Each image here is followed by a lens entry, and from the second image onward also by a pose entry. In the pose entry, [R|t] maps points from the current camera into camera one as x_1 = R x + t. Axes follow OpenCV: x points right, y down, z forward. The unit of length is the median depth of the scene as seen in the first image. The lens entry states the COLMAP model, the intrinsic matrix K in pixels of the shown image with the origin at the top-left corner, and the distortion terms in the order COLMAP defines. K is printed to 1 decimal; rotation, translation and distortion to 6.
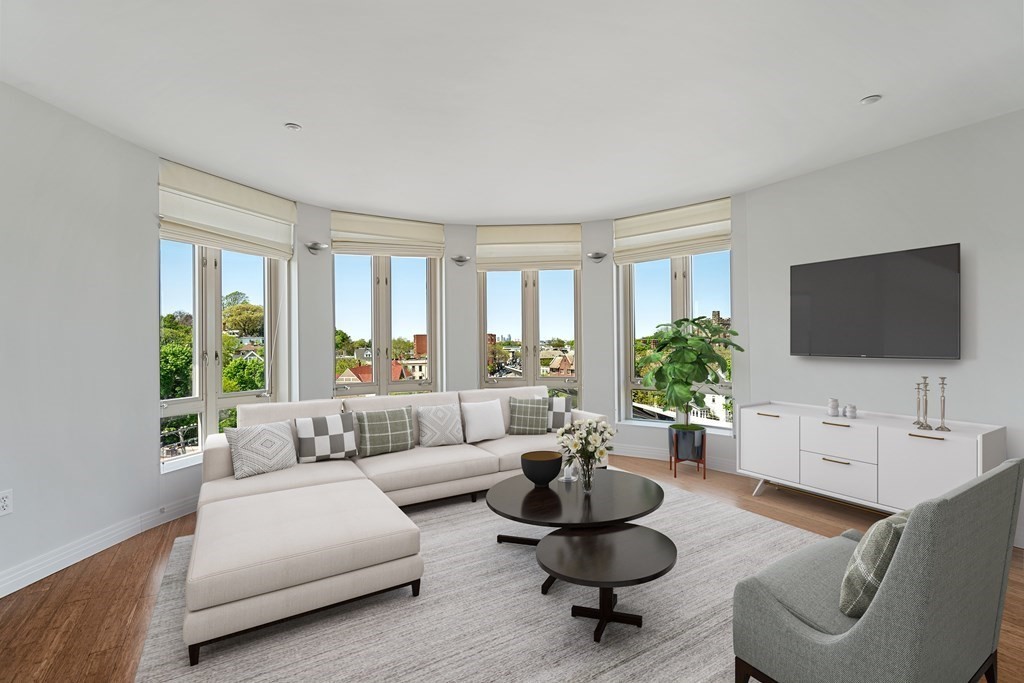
lens RADIAL K [[474.1, 0, 508.2], [0, 474.1, 339.1], [0, 0, 1]] dist [0.000118, 0.000272]
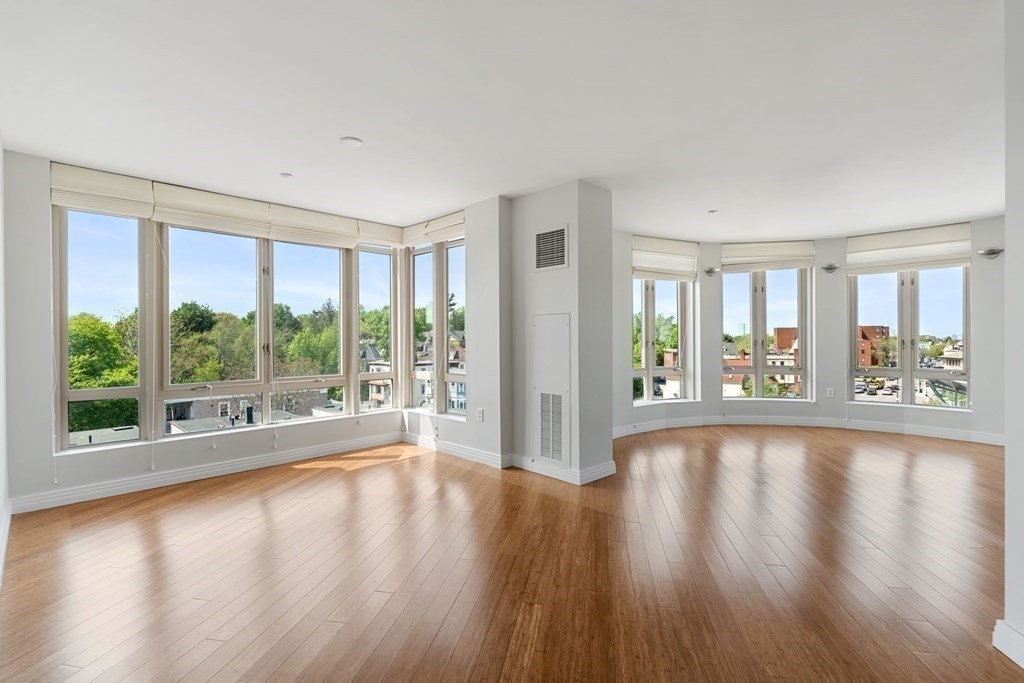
lens RADIAL K [[474.1, 0, 508.2], [0, 474.1, 339.1], [0, 0, 1]] dist [0.000118, 0.000272]
pose [[0.761312, 0.007928, -0.648337, 0.058294], [0.001100, 0.999908, 0.013518, -0.002929], [0.648384, -0.011004, 0.761234, -0.449847]]
